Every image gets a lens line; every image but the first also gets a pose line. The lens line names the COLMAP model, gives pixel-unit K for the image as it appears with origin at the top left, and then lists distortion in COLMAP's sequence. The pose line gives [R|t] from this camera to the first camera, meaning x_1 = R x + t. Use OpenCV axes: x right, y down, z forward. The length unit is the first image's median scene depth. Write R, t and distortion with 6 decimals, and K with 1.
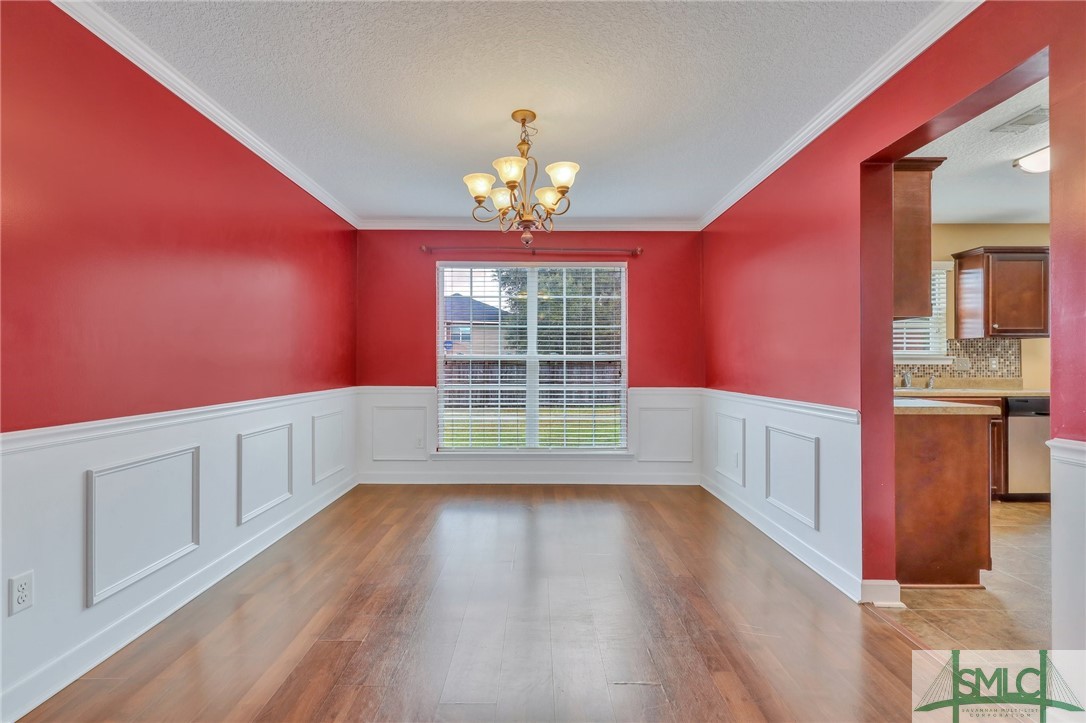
lens RADIAL K [[503.8, 0, 545.2], [0, 503.8, 360.7], [0, 0, 1]] dist [0.002861, 0.000255]
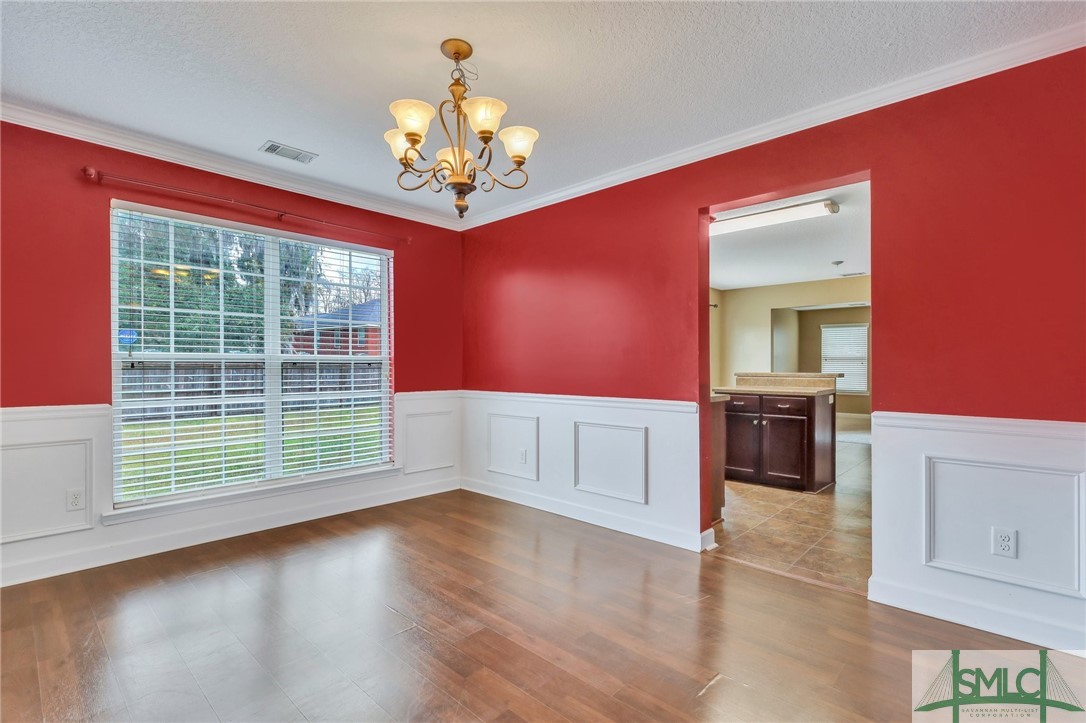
lens RADIAL K [[503.8, 0, 537.1], [0, 503.8, 366.2], [0, 0, 1]] dist [0.002861, 0.000255]
pose [[0.698951, -0.001949, 0.715167, -0.292530], [-0.002037, 0.999987, 0.004716, 0.001688], [-0.715167, -0.004753, 0.698938, 0.203544]]
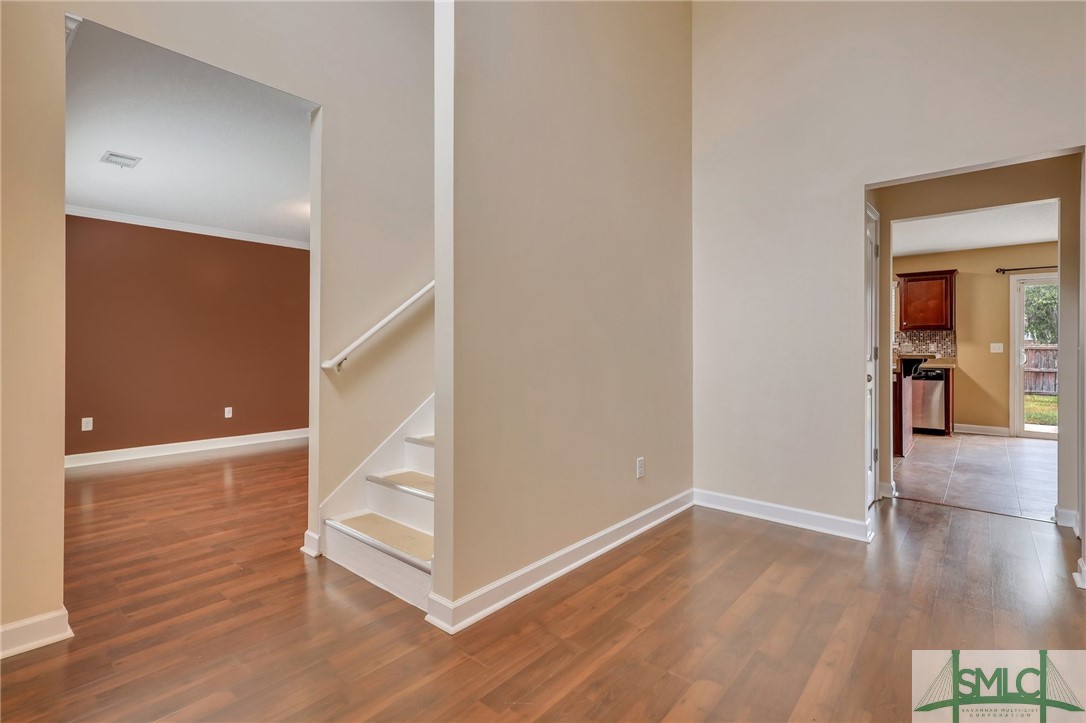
lens RADIAL K [[503.8, 0, 542.0], [0, 503.8, 354.7], [0, 0, 1]] dist [0.002861, 0.000255]
pose [[0.764695, 0.007233, -0.644352, 0.467786], [-0.003053, 0.999966, 0.007602, 0.009505], [0.644385, -0.003846, 0.764691, -0.425868]]
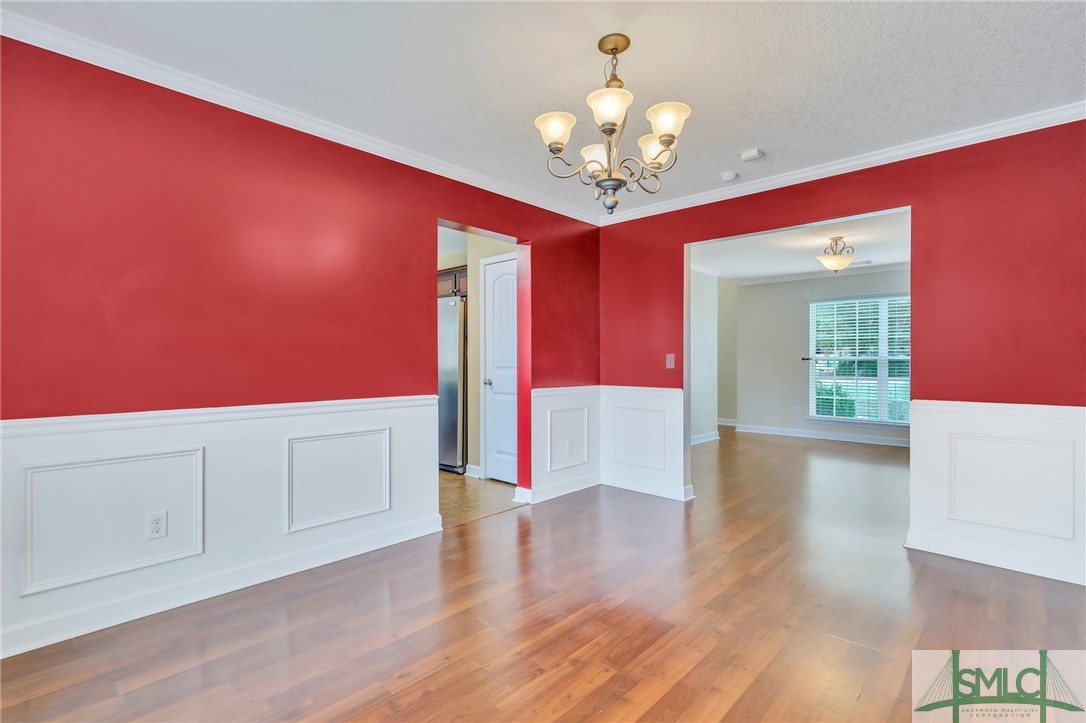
lens RADIAL K [[503.8, 0, 545.7], [0, 503.8, 363.5], [0, 0, 1]] dist [0.002861, 0.000255]
pose [[-0.713031, -0.000819, 0.701132, -0.288897], [-0.002394, 0.999996, -0.001267, 0.007377], [-0.701128, -0.002582, -0.713031, 0.912878]]
